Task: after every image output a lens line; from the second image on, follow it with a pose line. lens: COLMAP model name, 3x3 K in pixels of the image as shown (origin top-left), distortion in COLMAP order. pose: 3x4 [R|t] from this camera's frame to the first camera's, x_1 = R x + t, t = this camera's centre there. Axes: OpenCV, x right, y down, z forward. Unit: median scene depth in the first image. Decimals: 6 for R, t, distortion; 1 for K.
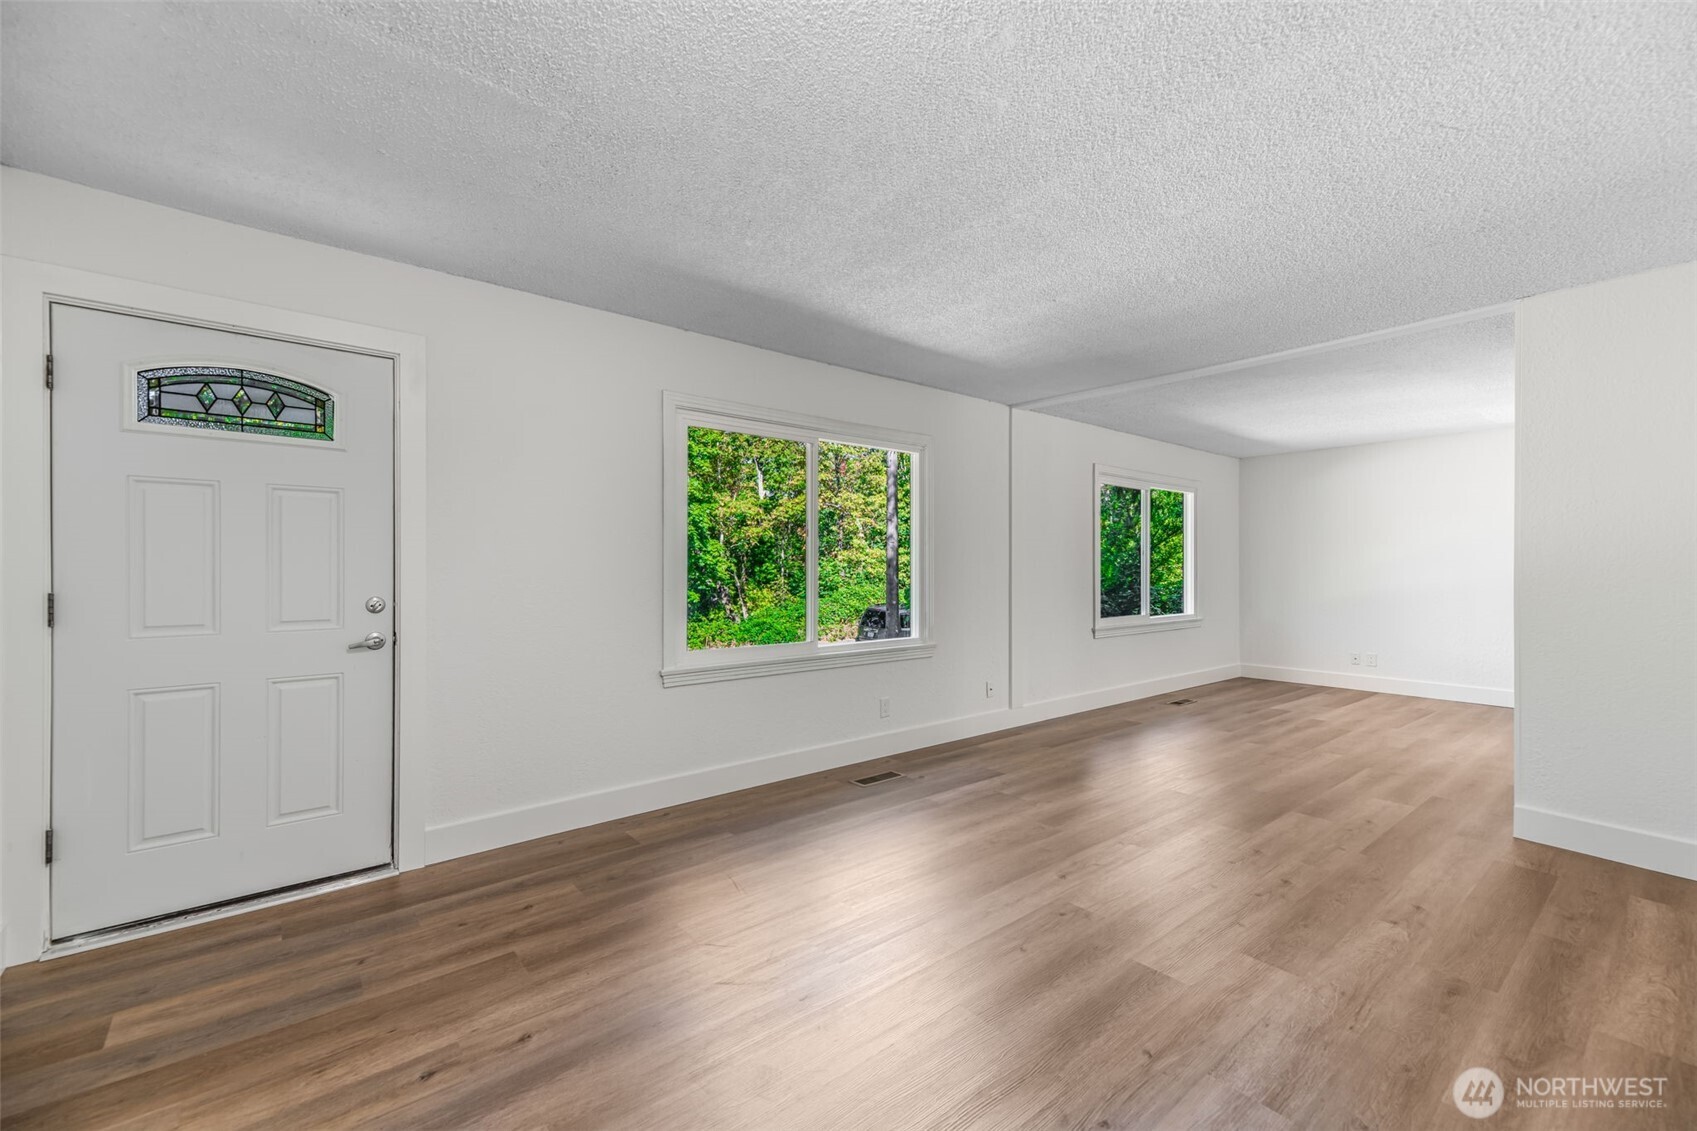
lens RADIAL K [[708.1, 0, 849.3], [0, 708.1, 567.6], [0, 0, 1]] dist [0.016908, -0.000484]
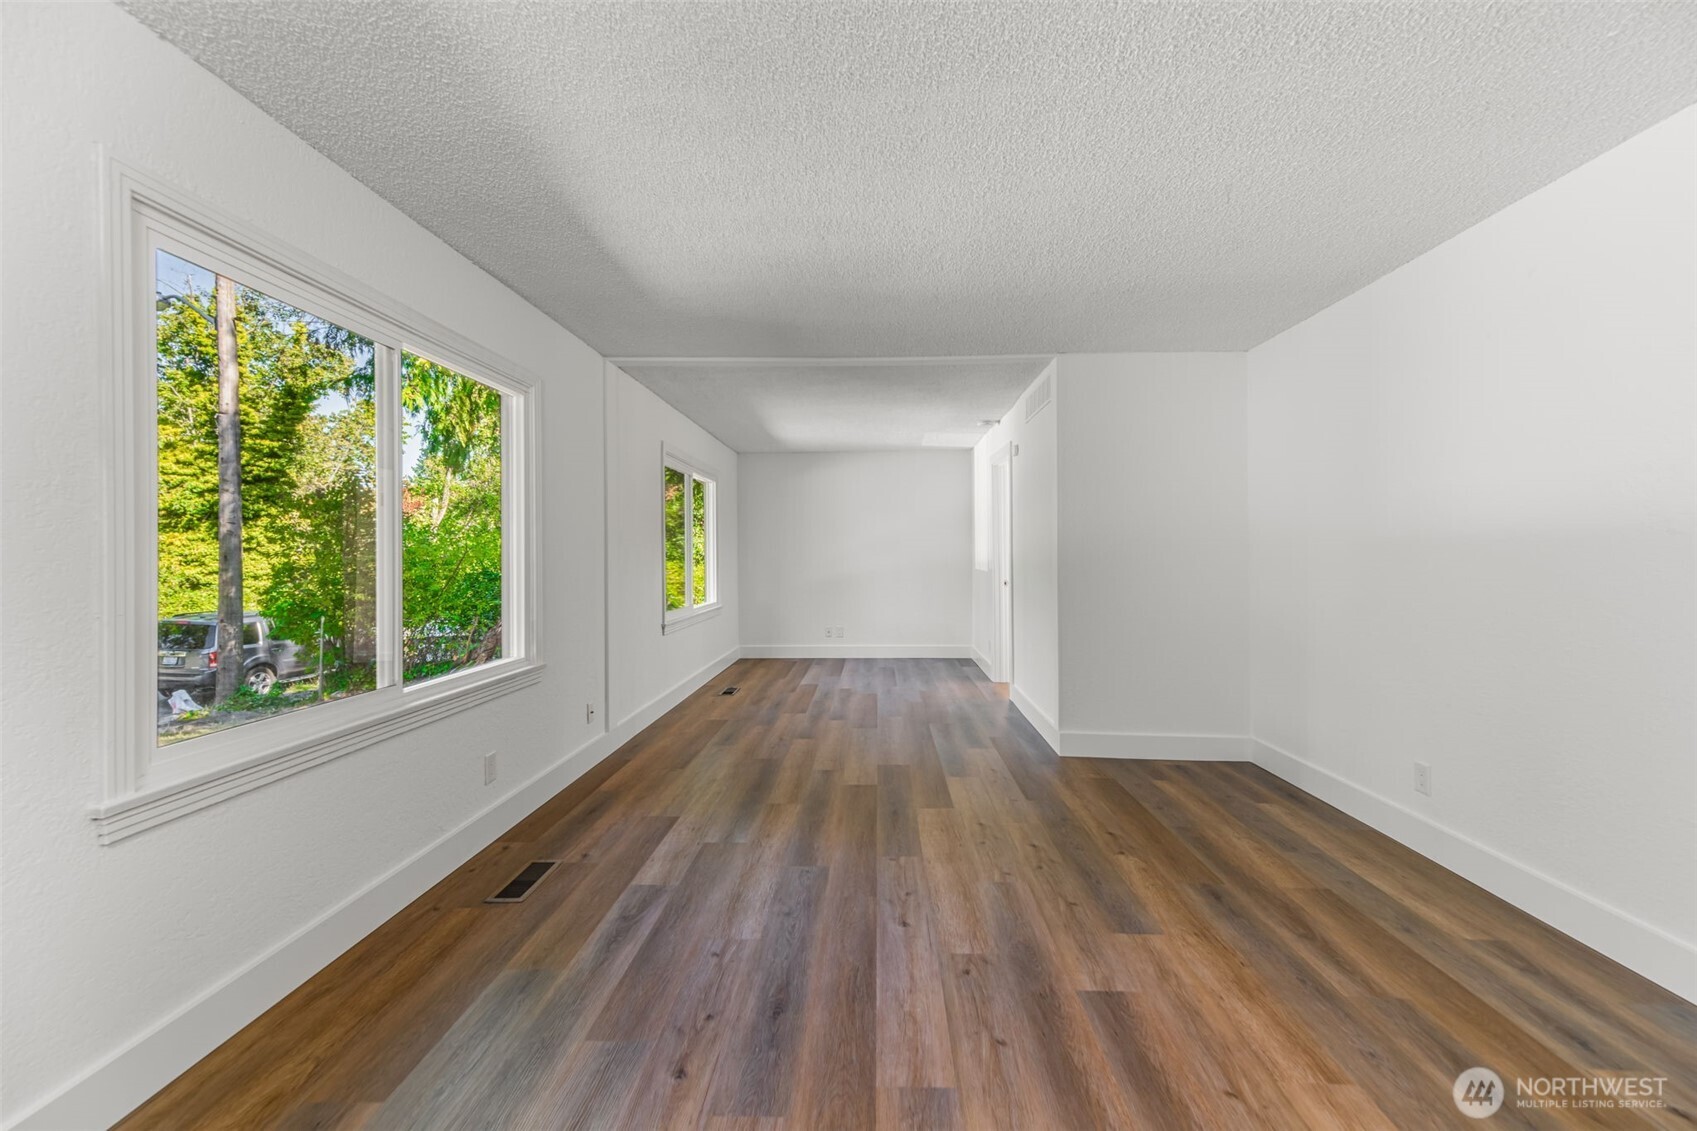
lens RADIAL K [[708.1, 0, 849.1], [0, 708.1, 554.1], [0, 0, 1]] dist [0.016908, -0.000484]
pose [[0.663363, -0.004580, 0.748284, -0.308106], [0.007427, 0.999972, -0.000464, -0.001710], [-0.748261, 0.005866, 0.663378, 0.408324]]
